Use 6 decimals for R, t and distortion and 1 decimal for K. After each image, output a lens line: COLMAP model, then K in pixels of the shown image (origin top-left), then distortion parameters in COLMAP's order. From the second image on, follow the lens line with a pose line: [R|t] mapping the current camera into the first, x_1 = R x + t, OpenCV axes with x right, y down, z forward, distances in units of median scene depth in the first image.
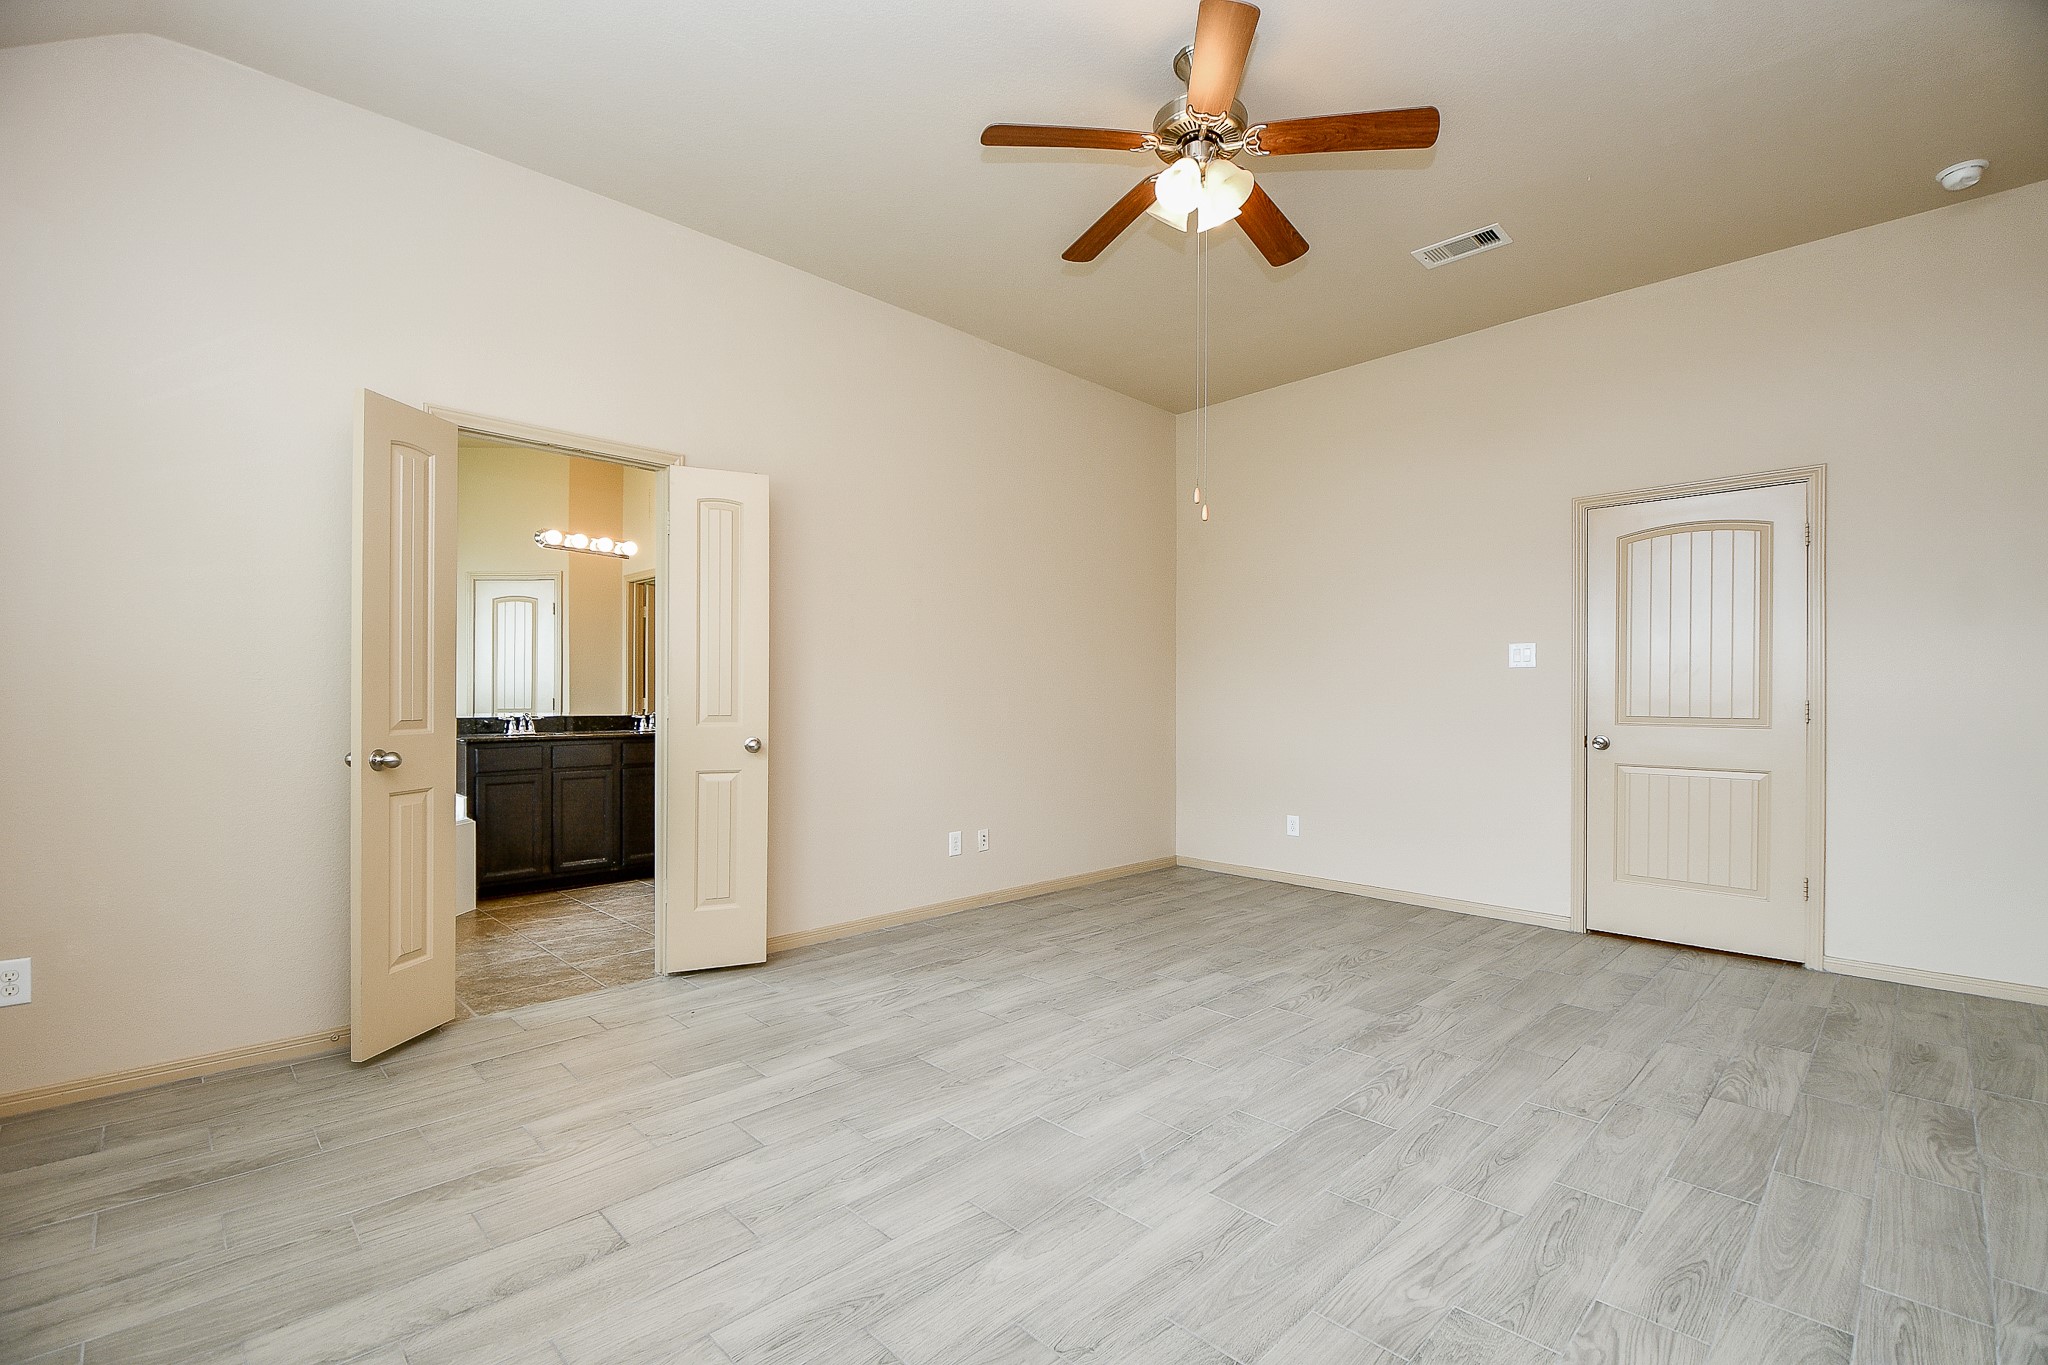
lens RADIAL K [[903.5, 0, 1027.8], [0, 903.5, 694.5], [0, 0, 1]] dist [0.030651, -0.023827]
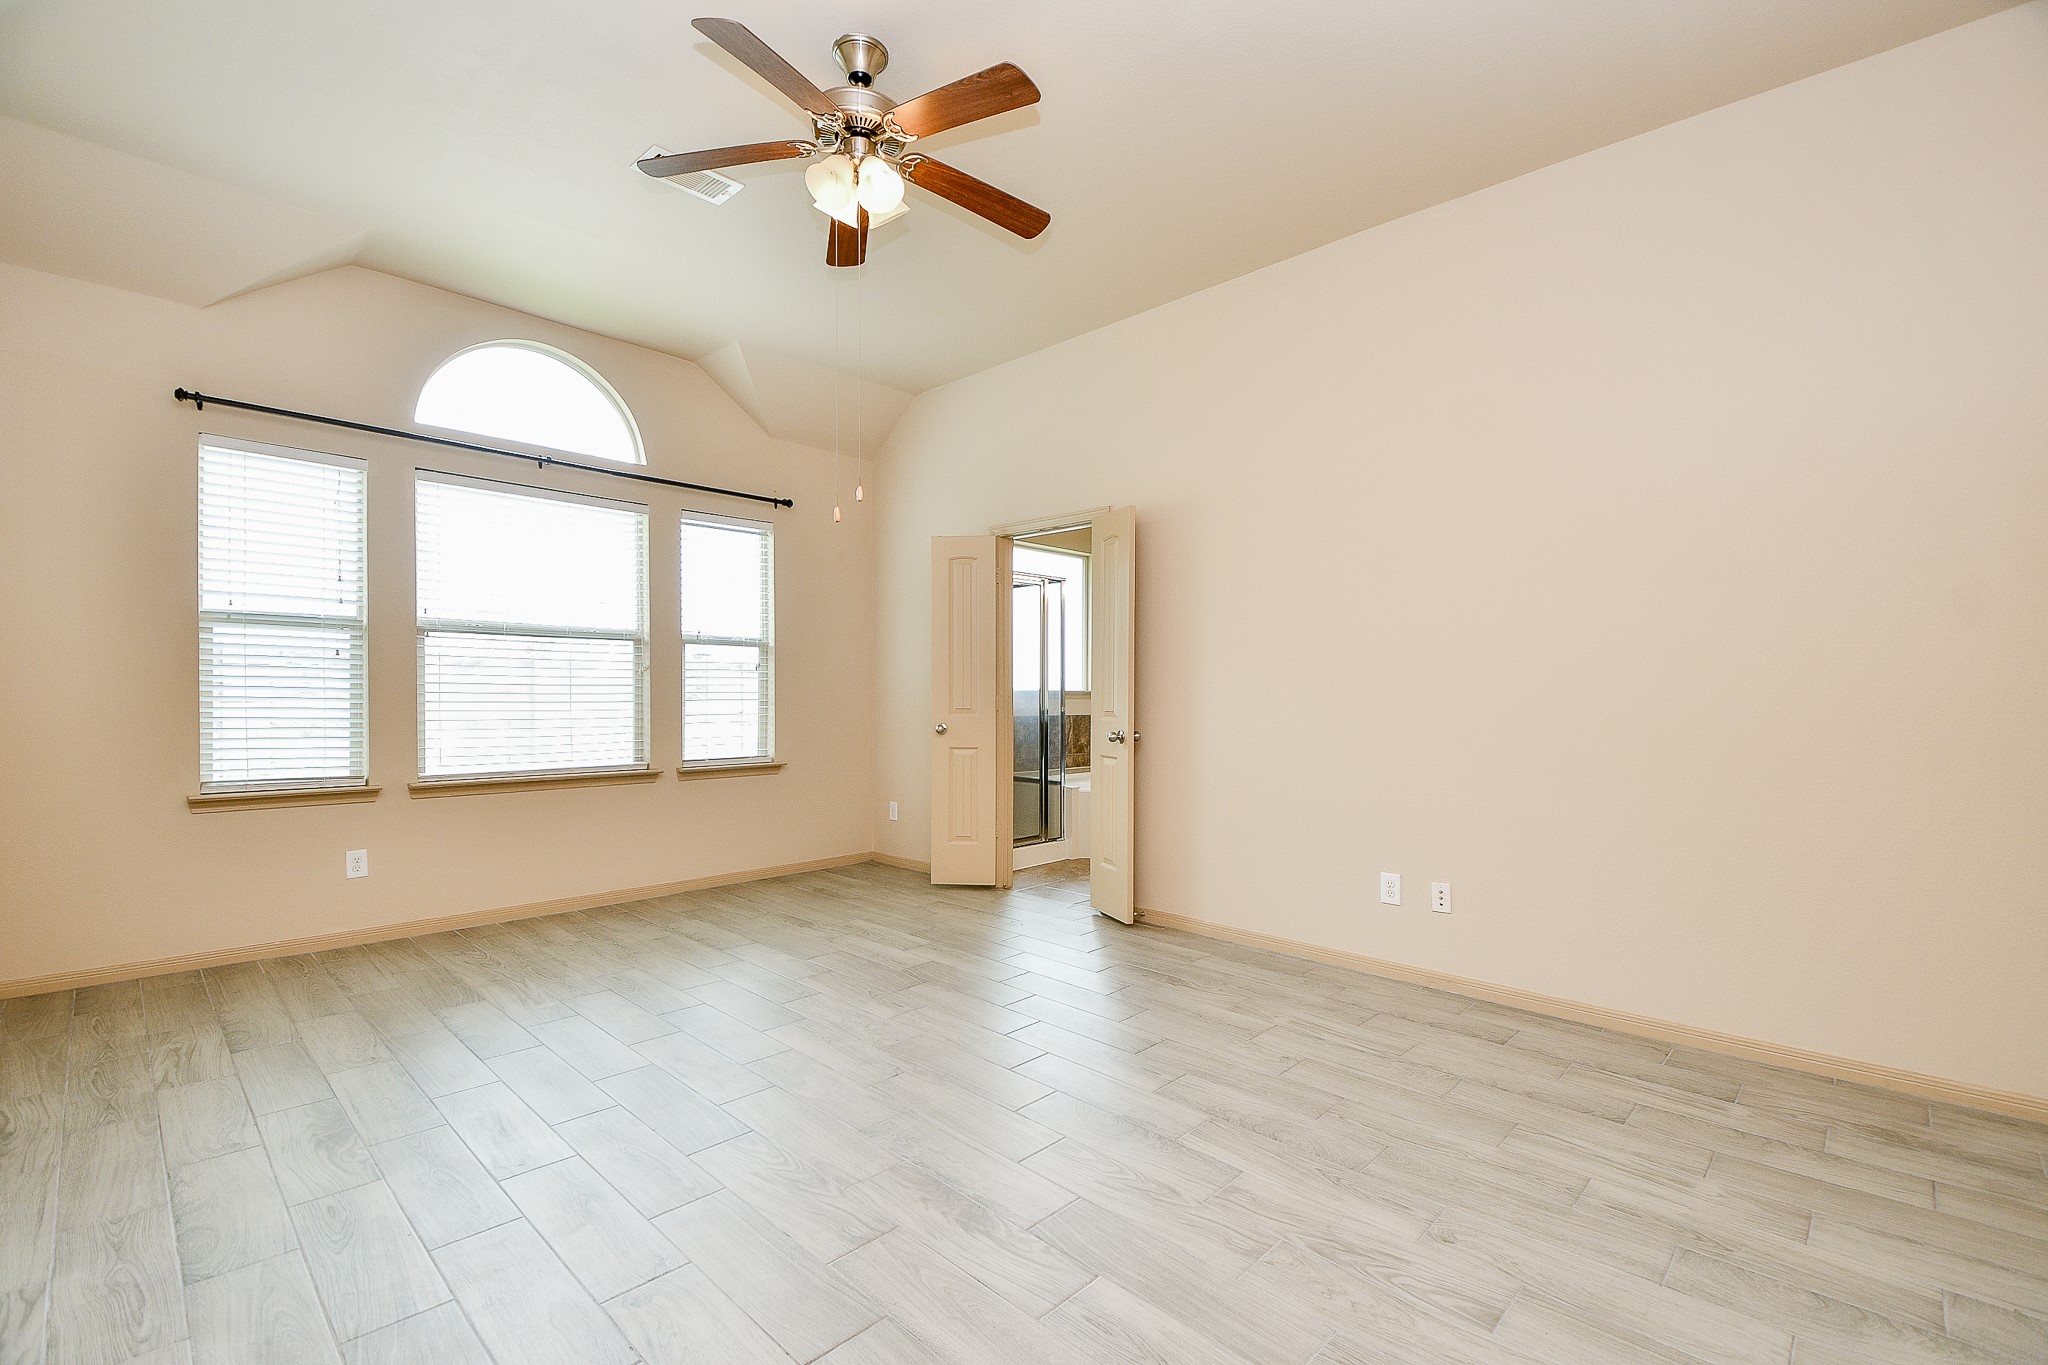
lens RADIAL K [[903.5, 0, 1027.8], [0, 903.5, 694.5], [0, 0, 1]] dist [0.030651, -0.023827]
pose [[0.009458, -0.002925, -0.999951, 0.867580], [-0.002681, 0.999992, -0.002951, 0.004514], [0.999952, 0.002708, 0.009450, 0.863869]]
